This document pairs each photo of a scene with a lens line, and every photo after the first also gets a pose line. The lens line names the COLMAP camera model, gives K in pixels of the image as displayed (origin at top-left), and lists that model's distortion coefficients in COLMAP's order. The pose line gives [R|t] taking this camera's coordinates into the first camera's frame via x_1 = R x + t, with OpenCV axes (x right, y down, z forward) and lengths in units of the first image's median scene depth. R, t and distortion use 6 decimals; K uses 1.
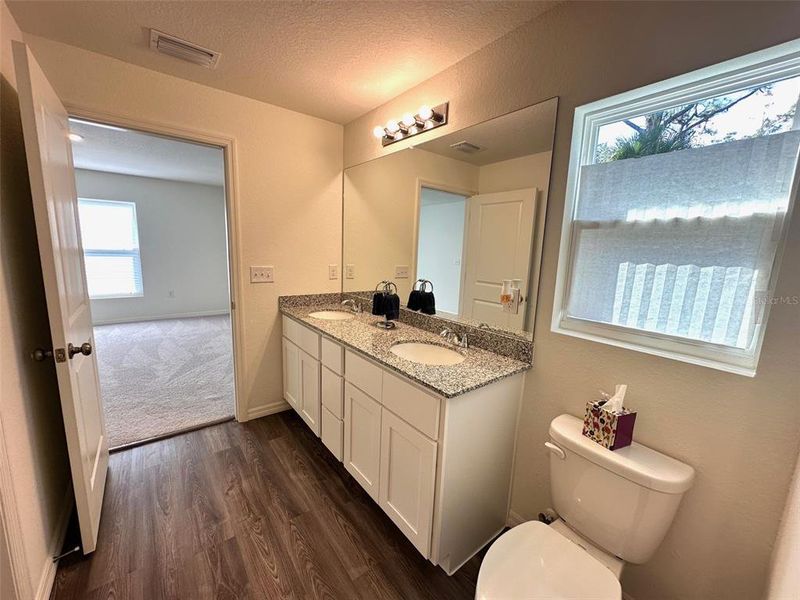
lens RADIAL K [[318.6, 0, 398.1], [0, 318.6, 301.2], [0, 0, 1]] dist [-0.001552, -0.000053]
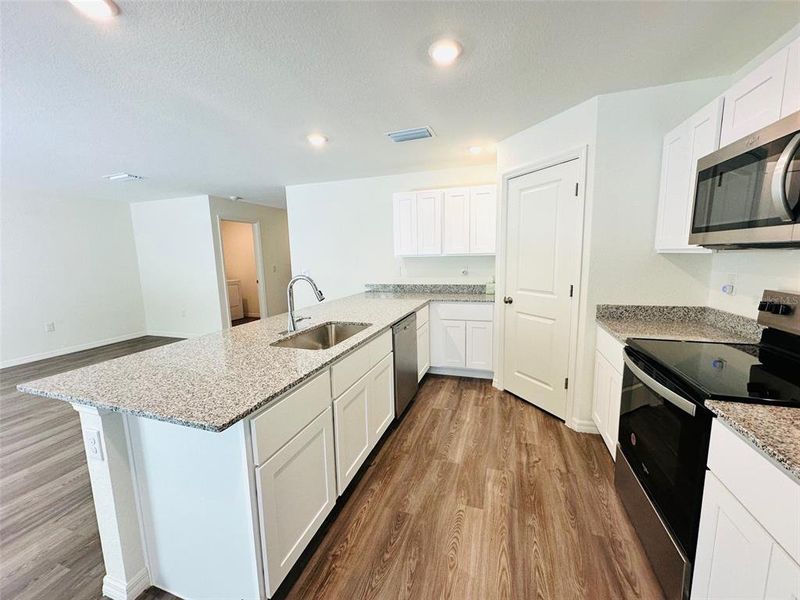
lens RADIAL K [[318.6, 0, 398.2], [0, 318.6, 300.0], [0, 0, 1]] dist [-0.001552, -0.000053]
pose [[0.542369, 0.068722, -0.837325, 0.321221], [-0.089917, 0.995673, 0.023476, -0.011528], [0.835315, 0.062557, 0.546201, 0.227582]]
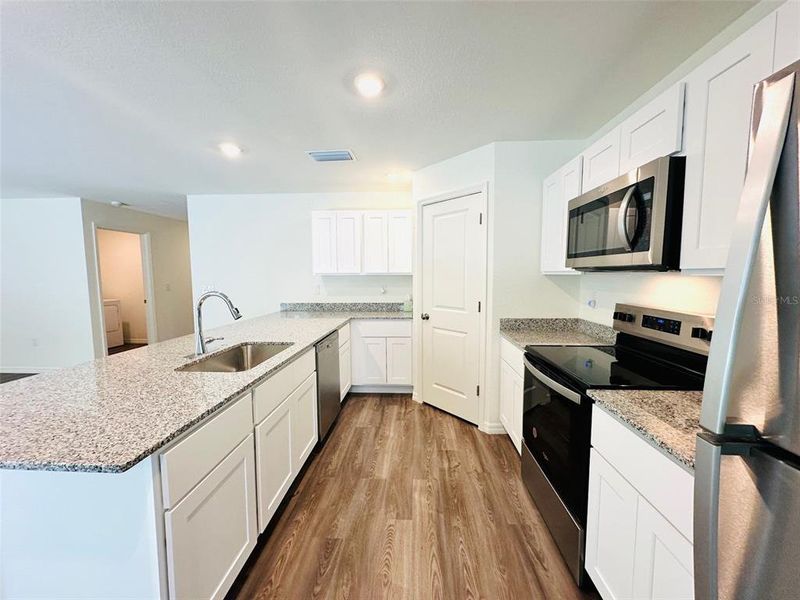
lens RADIAL K [[318.6, 0, 398.4], [0, 318.6, 300.1], [0, 0, 1]] dist [-0.001552, -0.000053]
pose [[0.745811, 0.014006, -0.666011, 0.311639], [-0.073340, 0.995428, -0.061194, 0.006221], [0.662109, 0.094484, 0.743428, 0.183957]]
